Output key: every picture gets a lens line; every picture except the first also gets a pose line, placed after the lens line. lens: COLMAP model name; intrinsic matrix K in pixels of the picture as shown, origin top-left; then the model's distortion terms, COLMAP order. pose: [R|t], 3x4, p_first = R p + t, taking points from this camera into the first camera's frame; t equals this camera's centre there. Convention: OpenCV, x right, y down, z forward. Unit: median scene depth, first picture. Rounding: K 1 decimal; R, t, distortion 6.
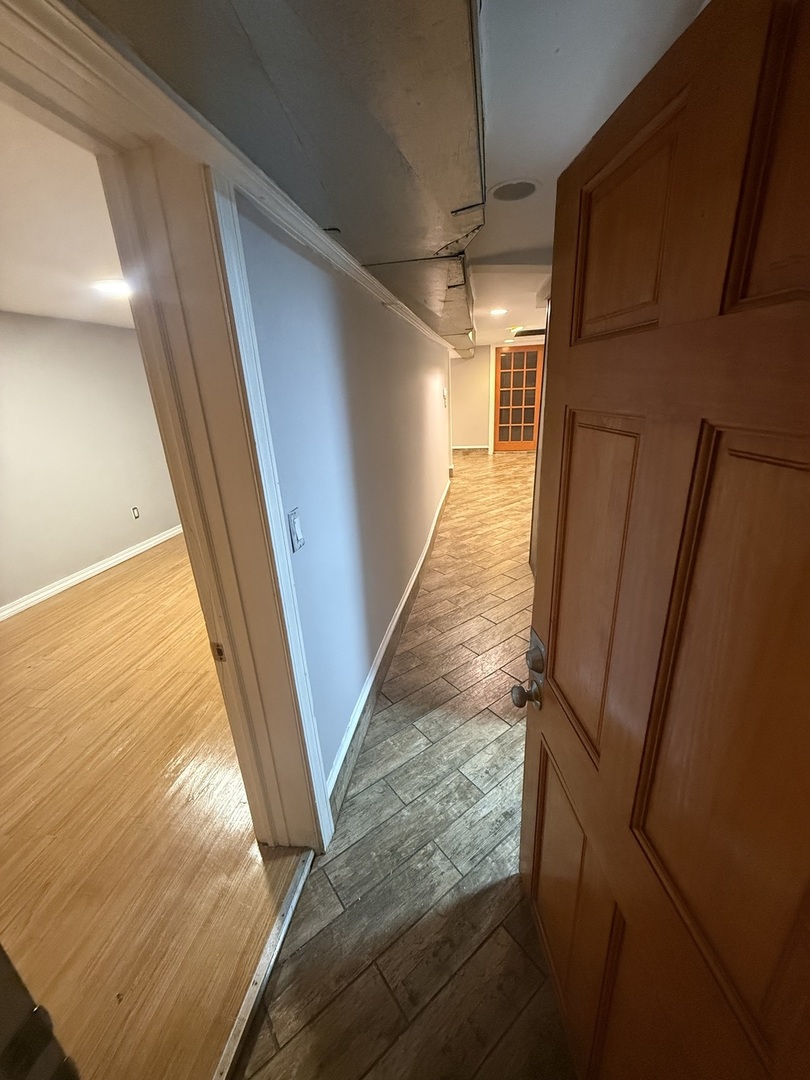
lens RADIAL K [[426.6, 0, 403.5], [0, 426.6, 535.5], [0, 0, 1]] dist [0.000418, -0.000055]
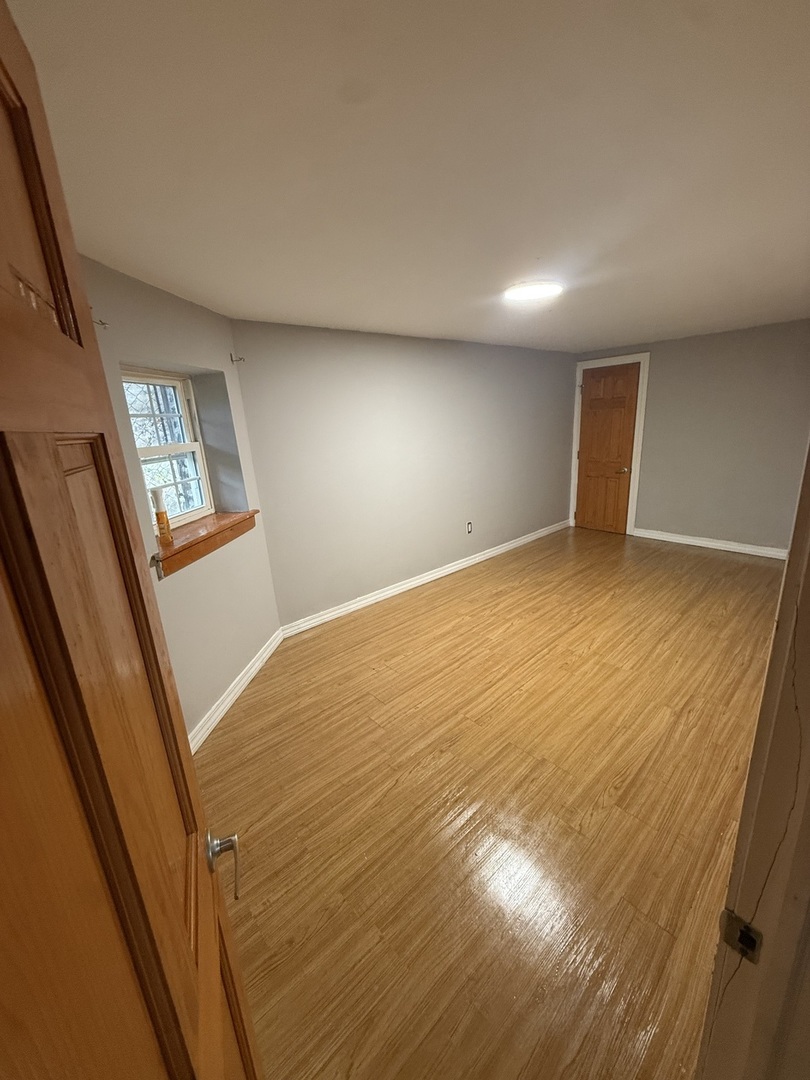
lens RADIAL K [[426.6, 0, 403.5], [0, 426.6, 535.5], [0, 0, 1]] dist [0.000418, -0.000055]
pose [[0.788581, 0.166516, -0.591957, -0.248651], [-0.187970, 0.981836, 0.025781, -0.051210], [0.585498, 0.090940, 0.805557, 0.168231]]
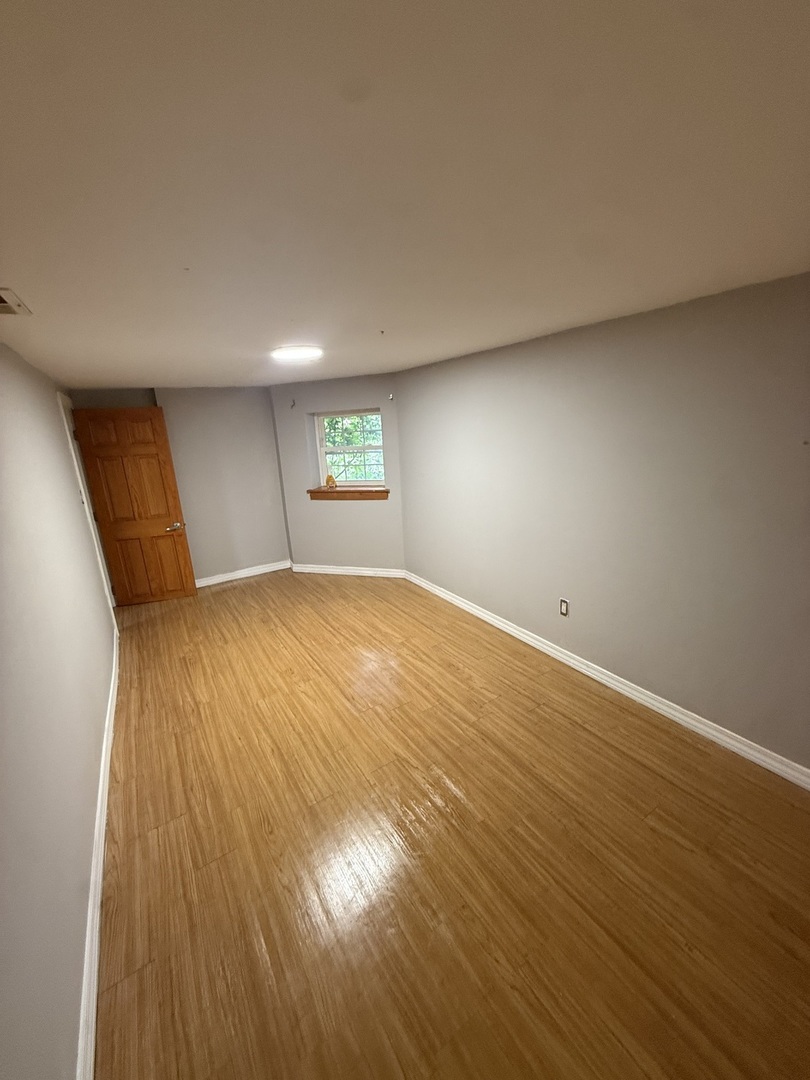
lens RADIAL K [[426.6, 0, 403.5], [0, 426.6, 535.5], [0, 0, 1]] dist [0.000418, -0.000055]
pose [[-0.731205, 0.262725, -0.629536, -0.081462], [-0.139800, 0.845558, 0.515255, -0.746211], [0.667679, 0.464766, -0.581547, 1.897971]]
